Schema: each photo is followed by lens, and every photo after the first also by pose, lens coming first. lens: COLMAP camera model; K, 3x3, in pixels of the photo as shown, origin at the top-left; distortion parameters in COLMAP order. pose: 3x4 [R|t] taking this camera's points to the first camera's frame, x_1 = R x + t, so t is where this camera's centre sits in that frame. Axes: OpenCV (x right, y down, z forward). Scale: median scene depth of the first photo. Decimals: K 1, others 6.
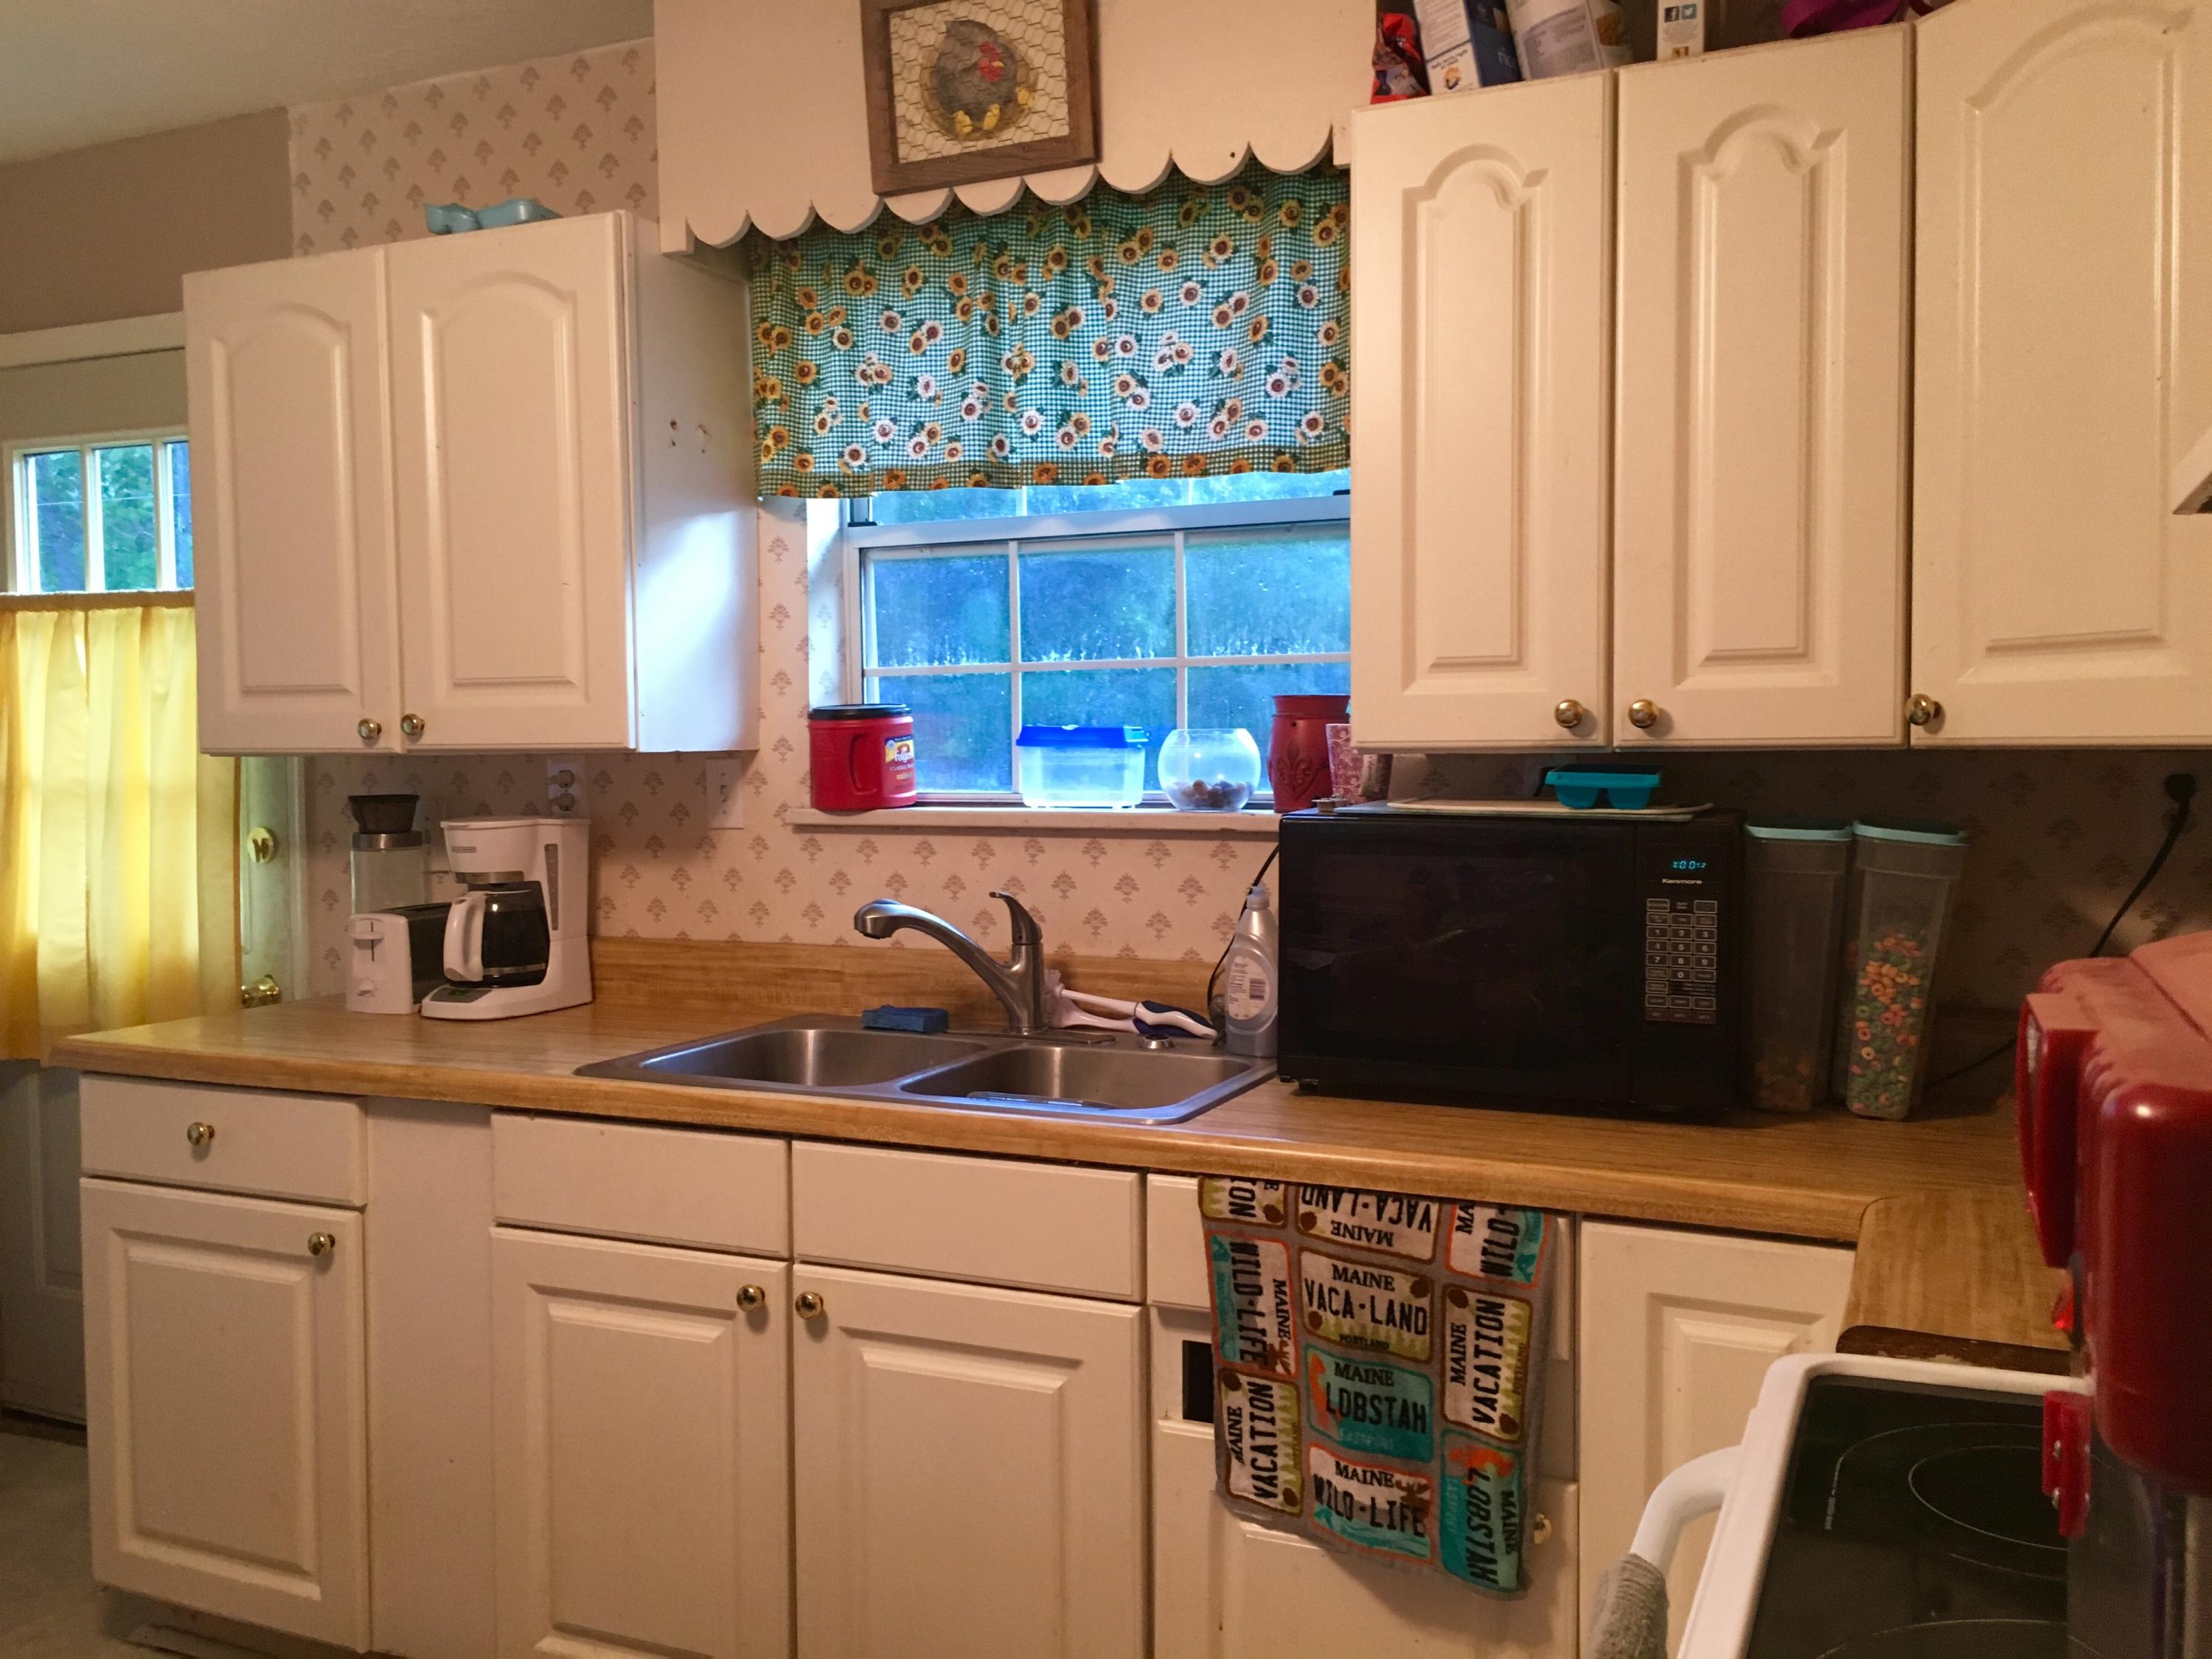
lens RADIAL K [[1849.0, 0, 1106.2], [0, 1849.0, 823.9], [0, 0, 1]] dist [0.051160, -0.028019]
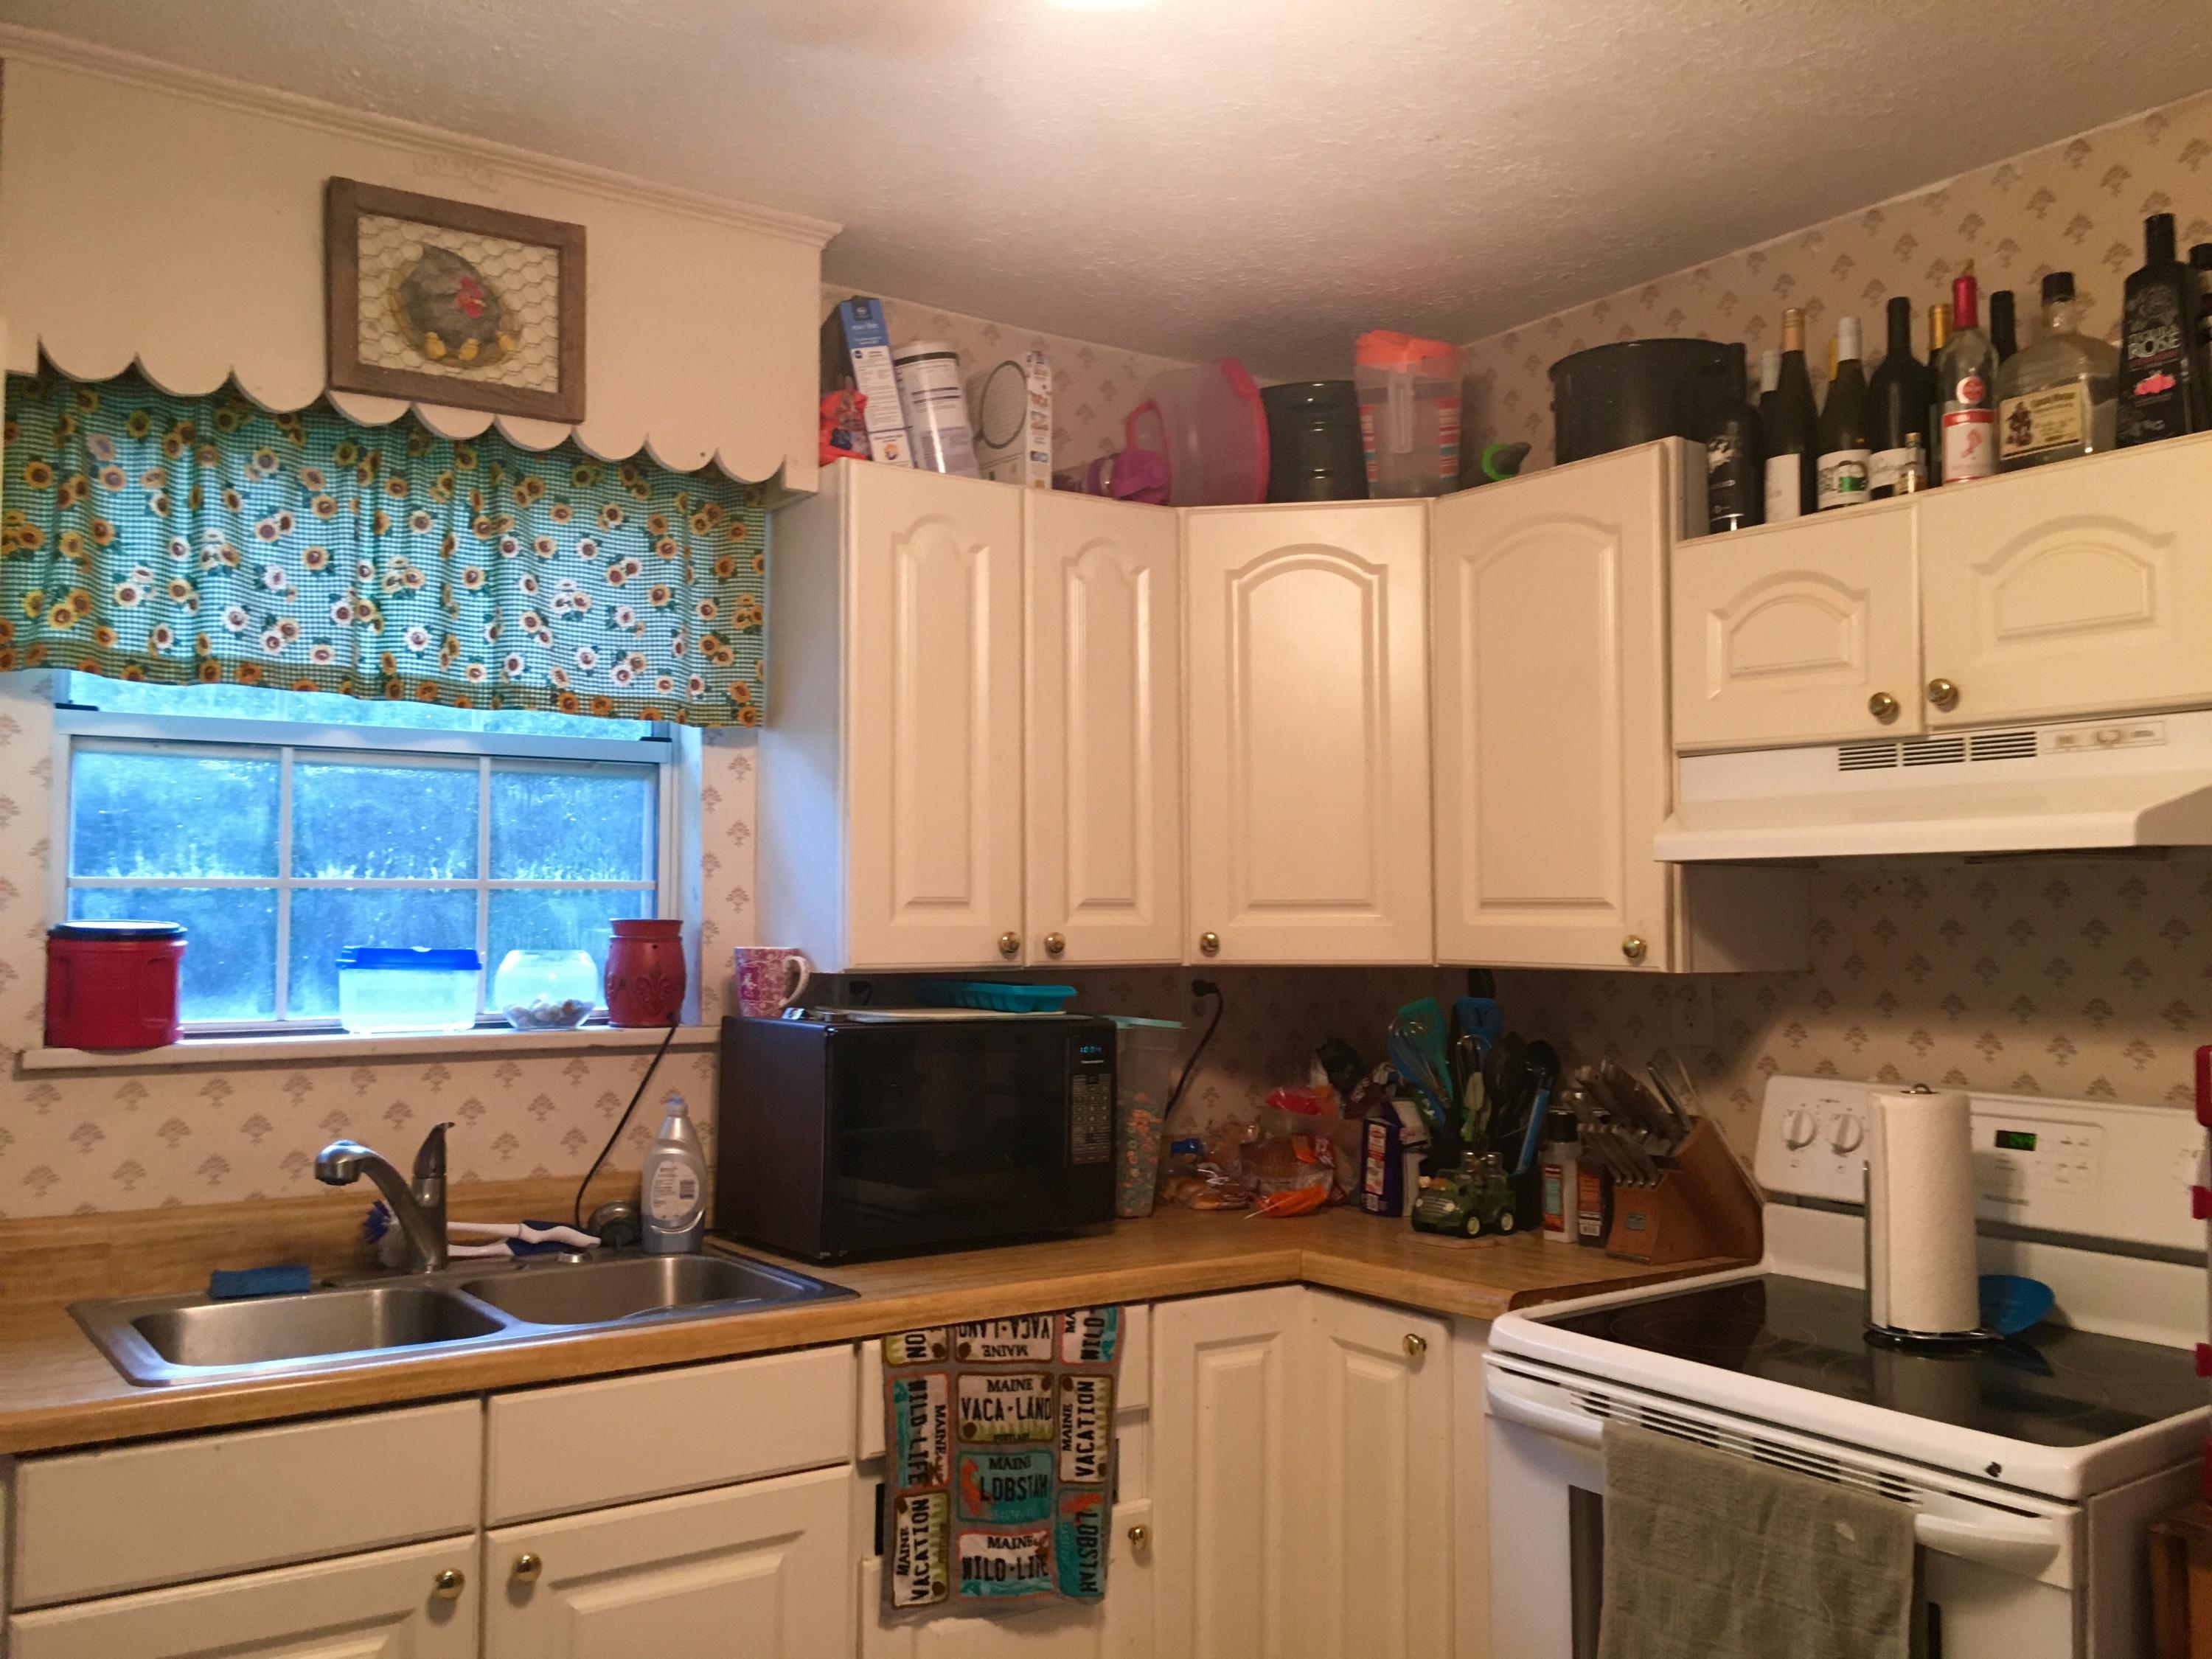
lens RADIAL K [[1849.0, 0, 1113.1], [0, 1849.0, 835.4], [0, 0, 1]] dist [0.051160, -0.028019]
pose [[0.523176, 0.050662, 0.850717, -0.709690], [0.036343, 0.995997, -0.081664, -0.019871], [-0.851449, 0.073642, 0.519241, 0.189509]]
